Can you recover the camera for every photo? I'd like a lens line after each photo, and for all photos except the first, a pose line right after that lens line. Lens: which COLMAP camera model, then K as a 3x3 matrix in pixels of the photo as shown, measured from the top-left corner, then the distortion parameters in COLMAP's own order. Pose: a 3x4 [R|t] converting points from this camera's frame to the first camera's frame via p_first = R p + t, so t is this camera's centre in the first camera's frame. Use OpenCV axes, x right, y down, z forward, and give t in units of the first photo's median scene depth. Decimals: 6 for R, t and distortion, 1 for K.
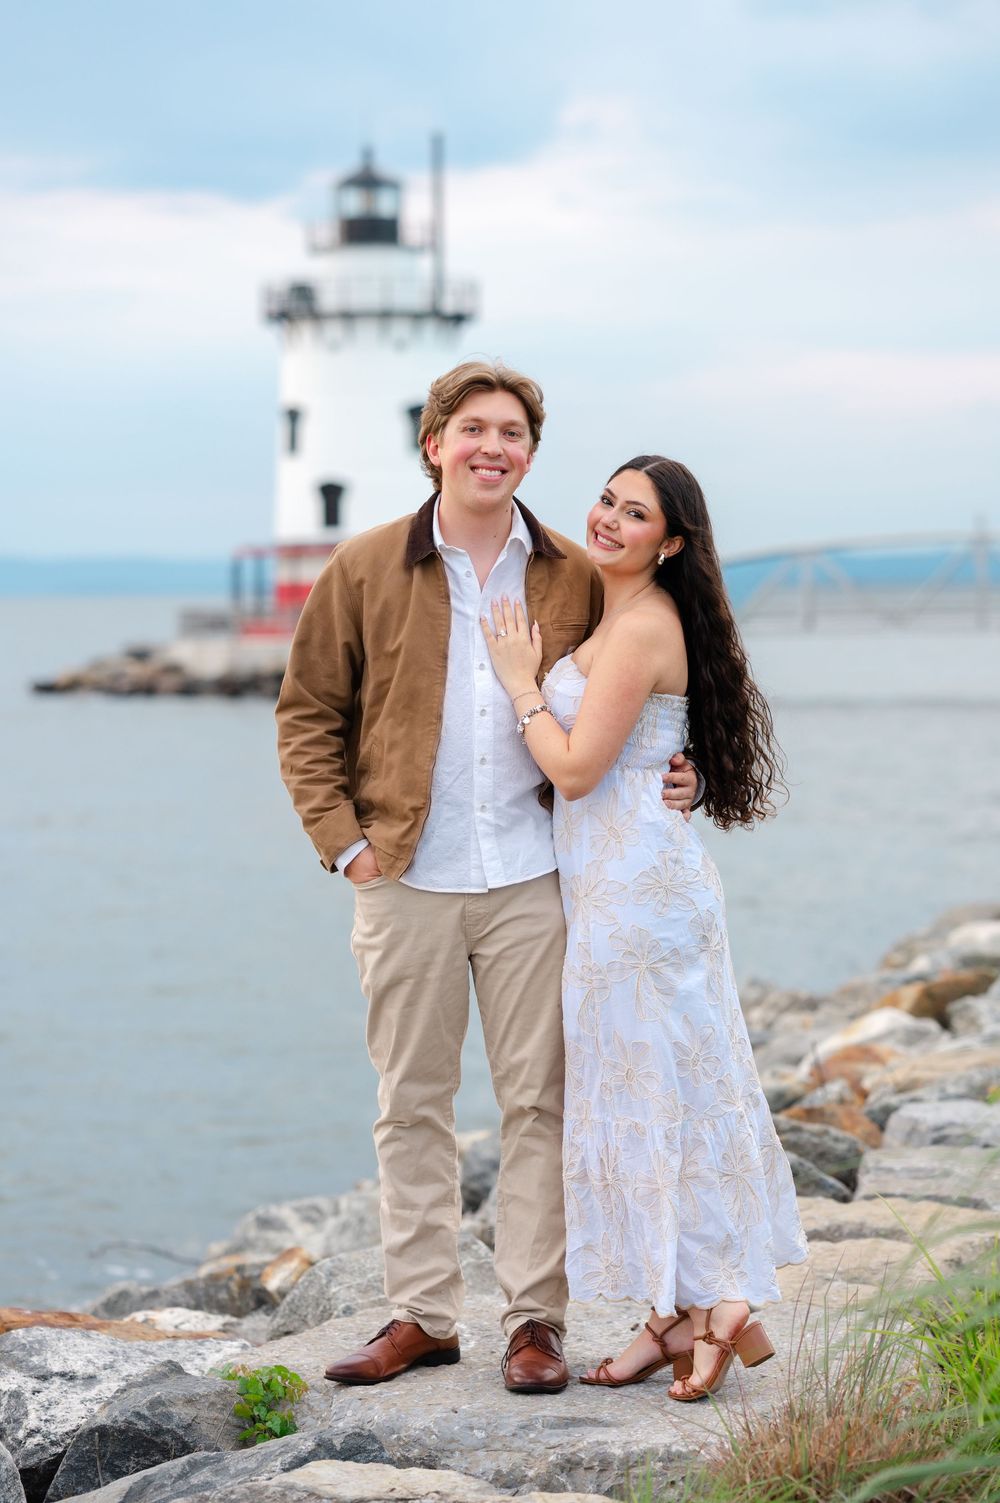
lens RADIAL K [[3510.3, 0, 505.1], [0, 3510.3, 686.2], [0, 0, 1]] dist [0.056107, -0.588673]
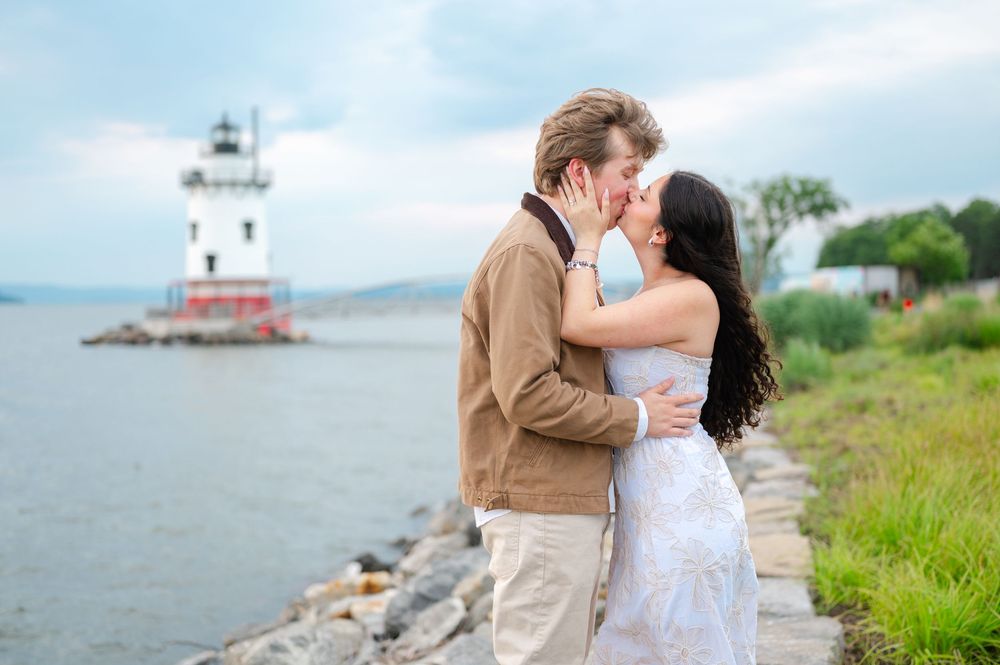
lens RADIAL K [[1378.8, 0, 502.9], [0, 1378.8, 346.1], [0, 0, 1]] dist [-0.014692, 0.011929]
pose [[0.985717, -0.010587, 0.168080, -0.105200], [0.009547, 0.999930, 0.006993, -0.005708], [-0.168142, -0.005289, 0.985749, 0.441340]]
